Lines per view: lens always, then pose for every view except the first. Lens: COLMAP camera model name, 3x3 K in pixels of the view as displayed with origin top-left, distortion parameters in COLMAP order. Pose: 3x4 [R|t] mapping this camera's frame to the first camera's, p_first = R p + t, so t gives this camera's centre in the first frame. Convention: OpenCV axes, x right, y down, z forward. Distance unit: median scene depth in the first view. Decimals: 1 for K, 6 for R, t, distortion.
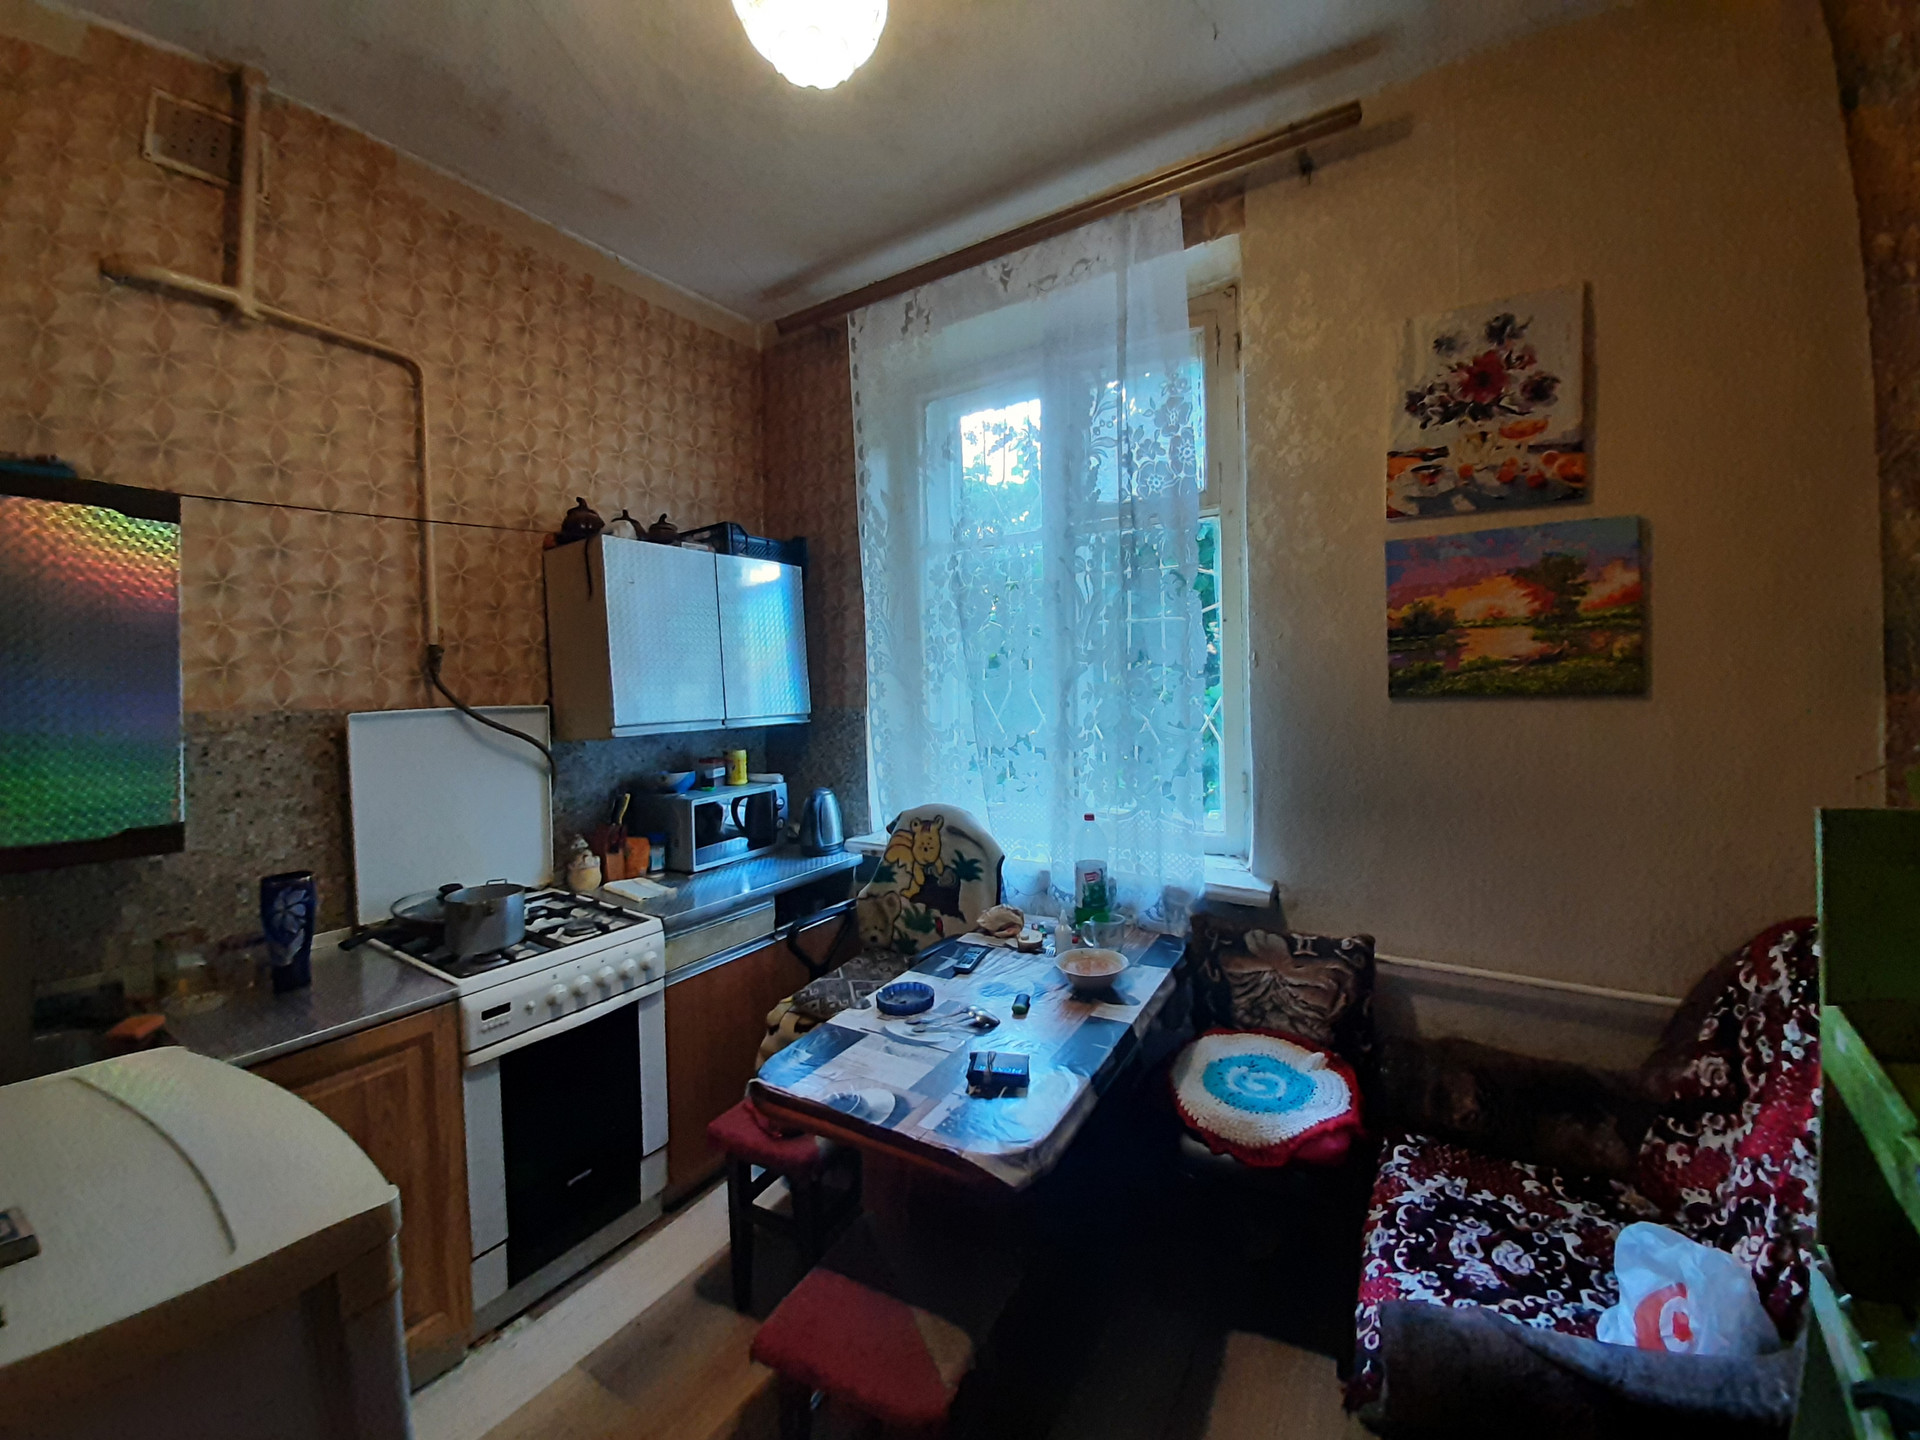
lens RADIAL K [[758.6, 0, 957.1], [0, 758.6, 708.8], [0, 0, 1]] dist [0.002398, -0.010569]
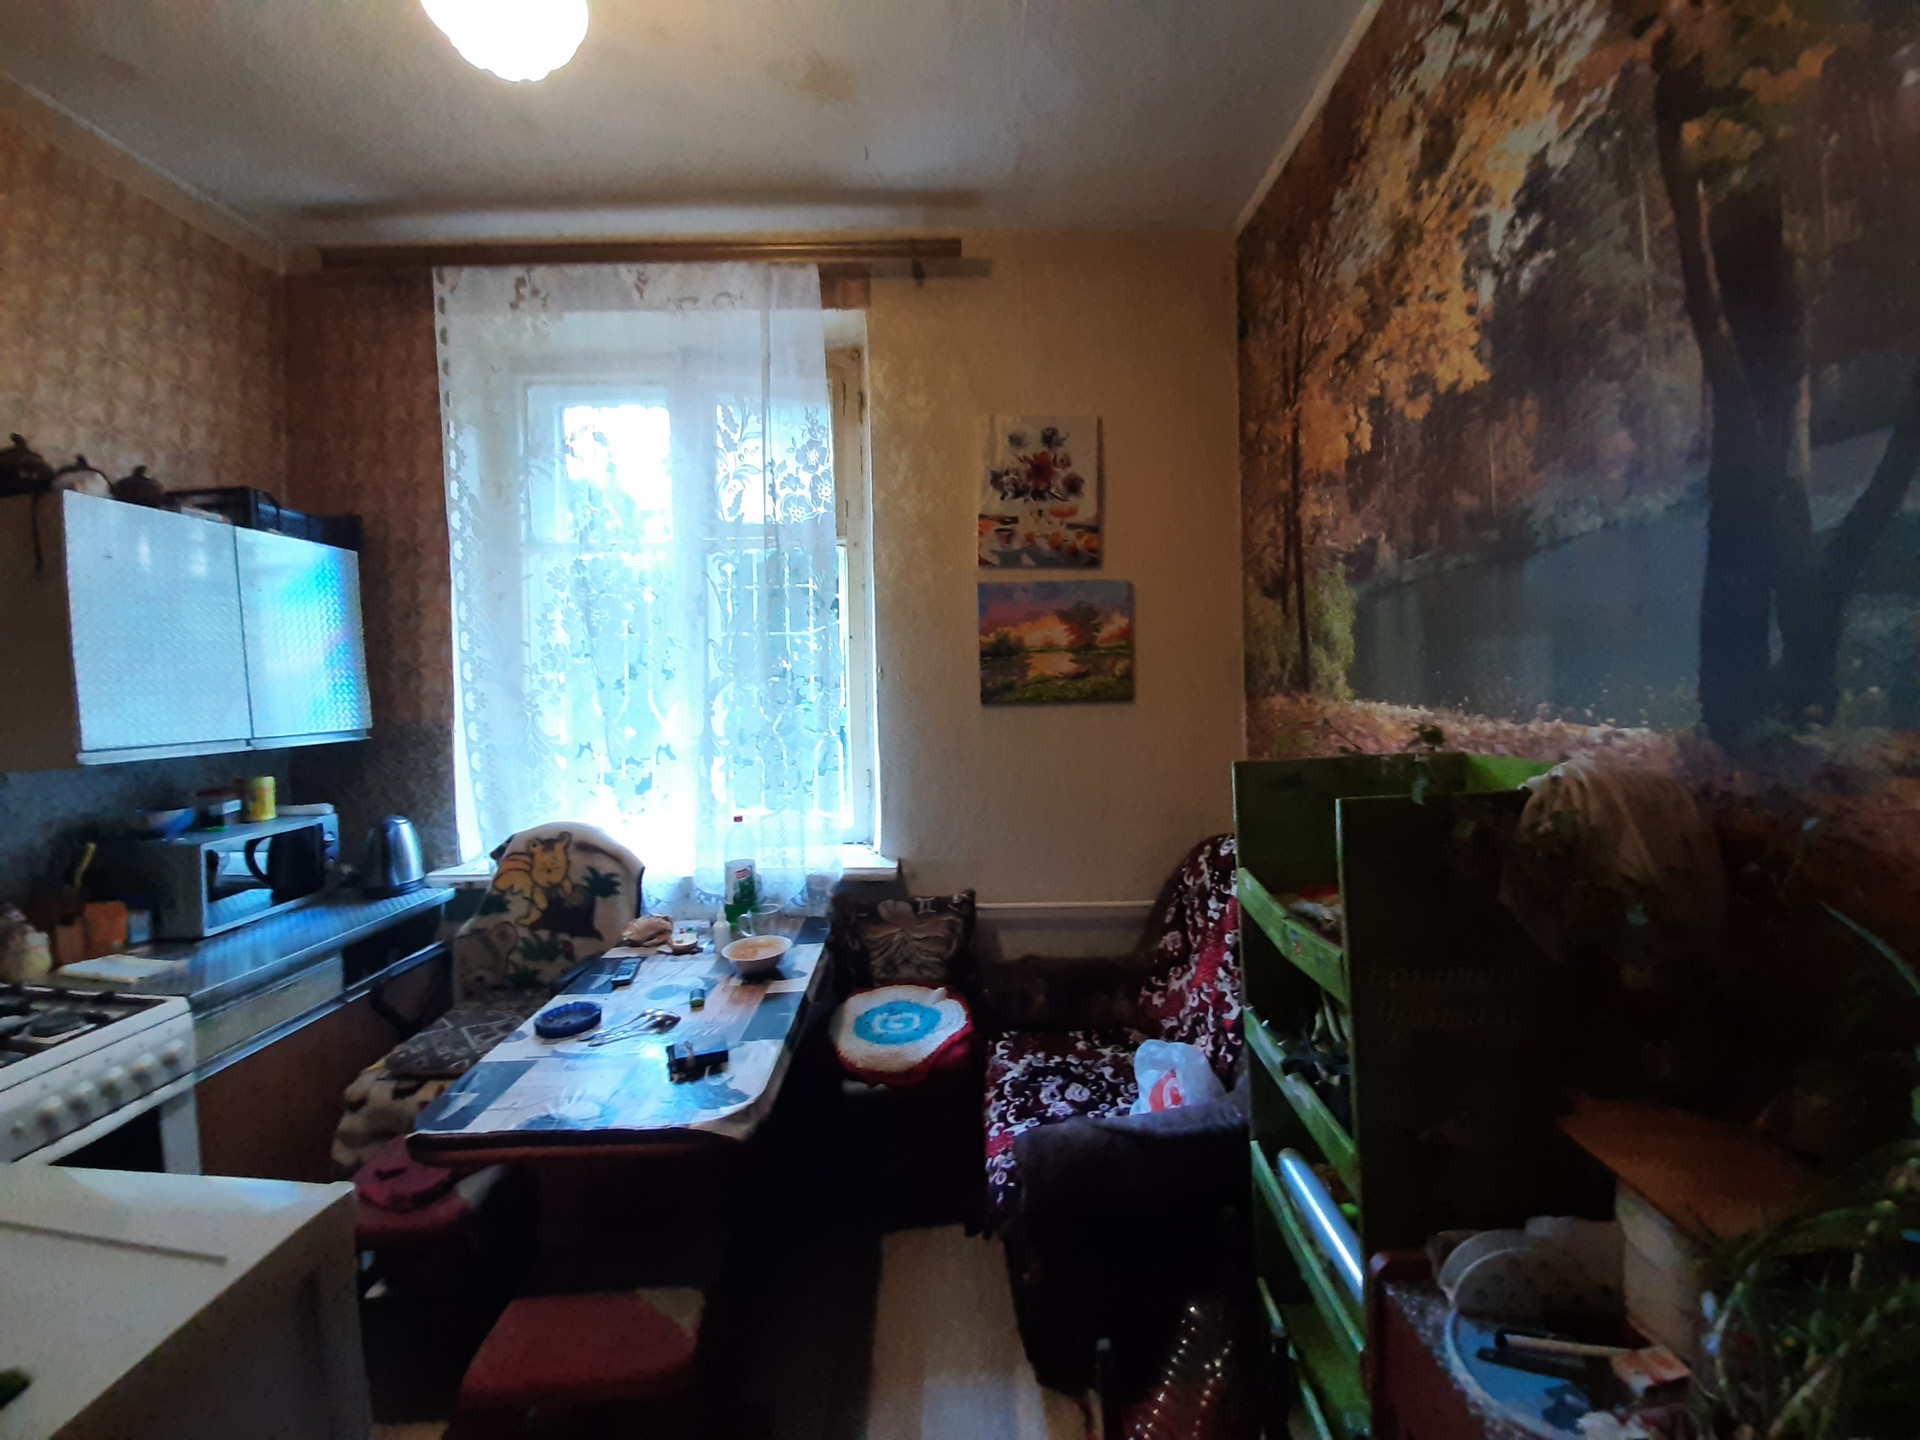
lens RADIAL K [[769.9, 0, 960.0], [0, 769.9, 720.0], [0, 0, 1]] dist [-0.000700, -0.014483]
pose [[0.844884, -0.017143, 0.534674, -0.162975], [0.016691, 0.999845, 0.005683, 0.004821], [-0.534689, 0.004123, 0.845039, -0.090815]]
